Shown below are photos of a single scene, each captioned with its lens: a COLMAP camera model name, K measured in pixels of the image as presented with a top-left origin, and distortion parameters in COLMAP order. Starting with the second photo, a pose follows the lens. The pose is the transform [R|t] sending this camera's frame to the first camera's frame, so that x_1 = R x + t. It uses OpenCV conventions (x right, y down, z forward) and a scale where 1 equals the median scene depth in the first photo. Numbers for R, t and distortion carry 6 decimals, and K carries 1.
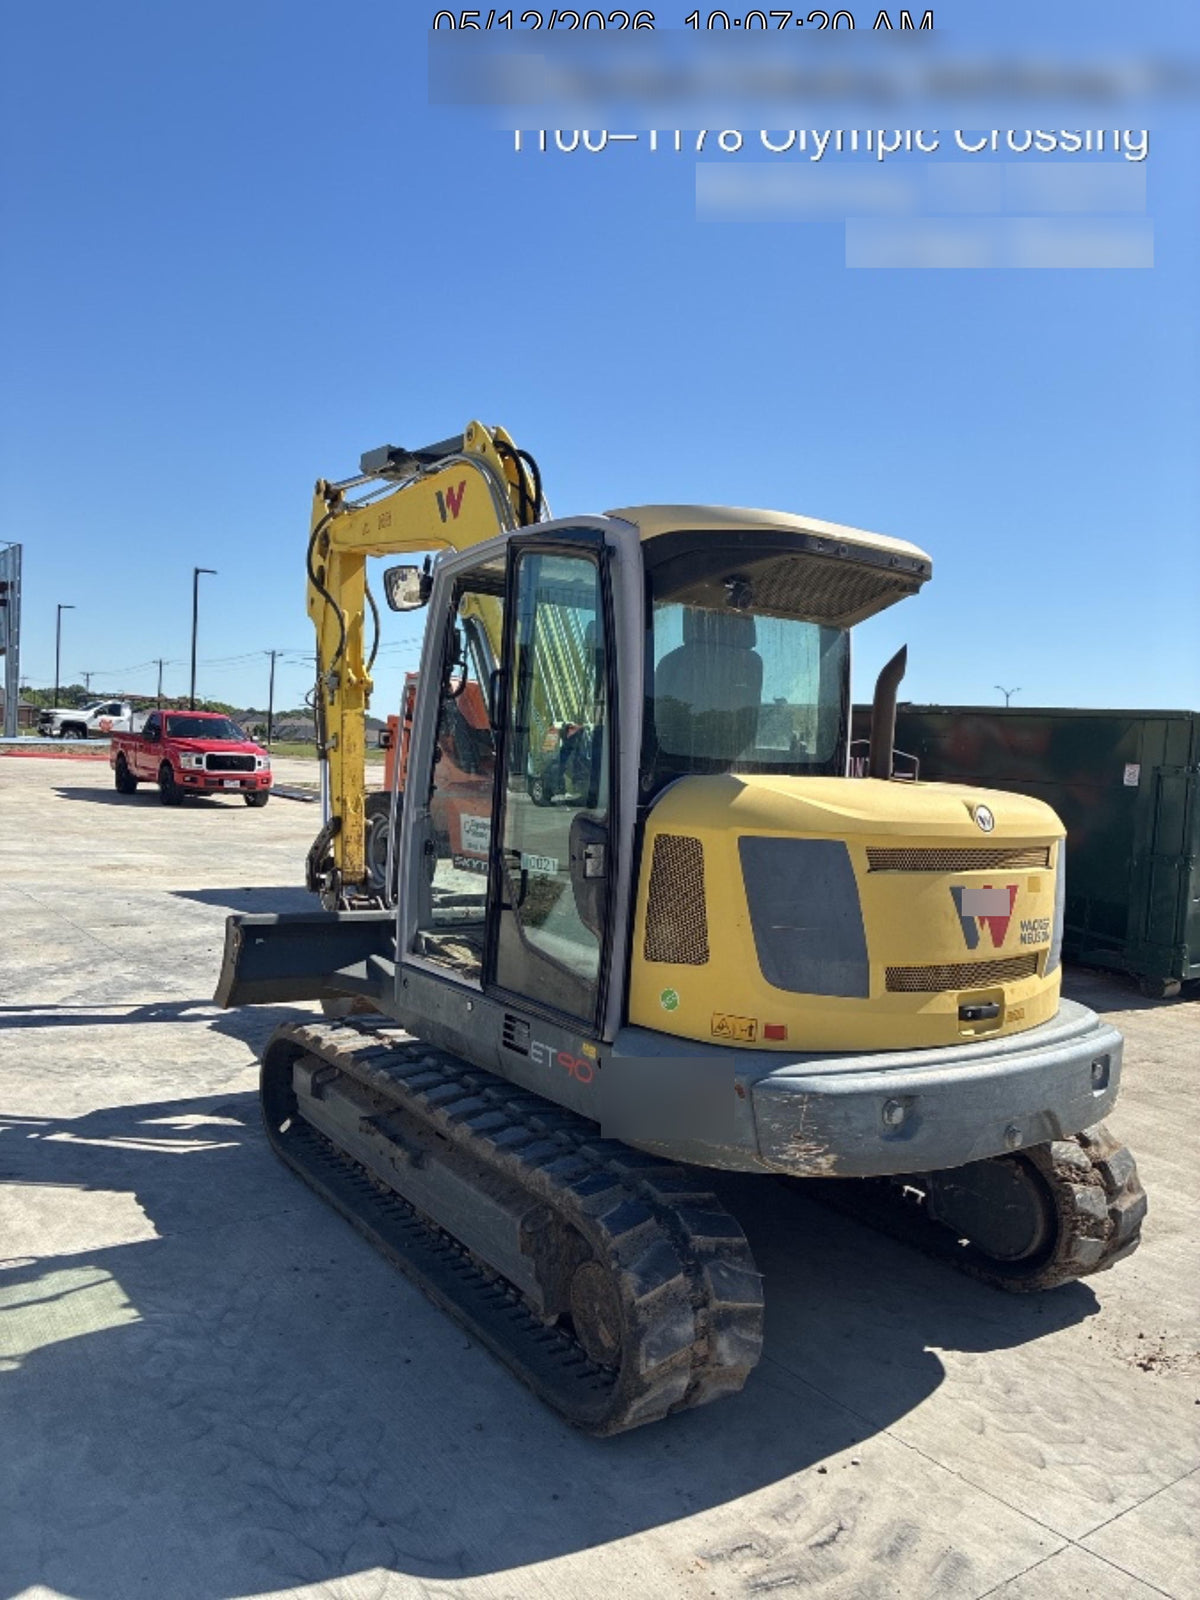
lens RADIAL K [[1218.9, 0, 610.5], [0, 1218.9, 788.8], [0, 0, 1]] dist [0.028190, -0.030550]
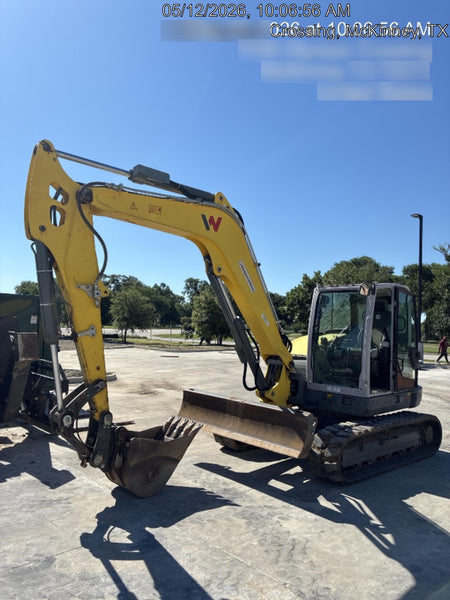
lens RADIAL K [[457.1, 0, 226.7], [0, 457.1, 302.9], [0, 0, 1]] dist [0.028190, -0.030550]
pose [[-0.134095, -0.000917, 0.990968, -1.022024], [0.000621, 0.999999, 0.001010, -0.091798], [-0.990968, 0.000751, -0.134094, 1.141246]]
